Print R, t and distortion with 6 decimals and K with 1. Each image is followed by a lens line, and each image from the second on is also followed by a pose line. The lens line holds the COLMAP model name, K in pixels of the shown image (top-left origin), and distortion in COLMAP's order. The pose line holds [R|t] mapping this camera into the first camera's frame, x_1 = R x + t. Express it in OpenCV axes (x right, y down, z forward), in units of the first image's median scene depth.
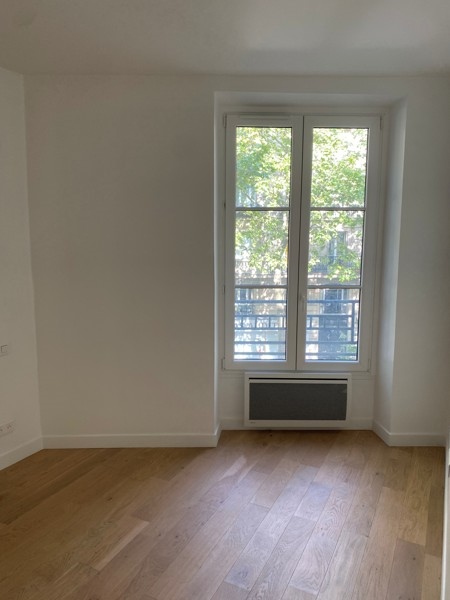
lens RADIAL K [[452.9, 0, 225.3], [0, 452.9, 305.4], [0, 0, 1]] dist [0.004394, 0.001318]
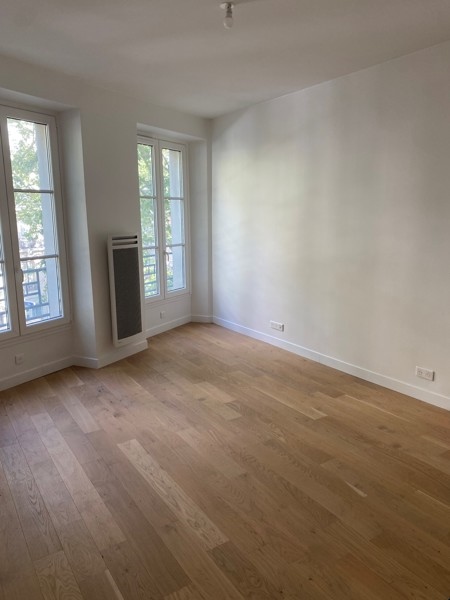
lens RADIAL K [[452.9, 0, 225.3], [0, 452.9, 305.4], [0, 0, 1]] dist [0.004394, 0.001318]
pose [[0.516043, -0.177103, 0.838054, -0.432674], [0.143151, 0.982463, 0.119473, 0.008810], [-0.844516, 0.058315, 0.532346, -0.034384]]
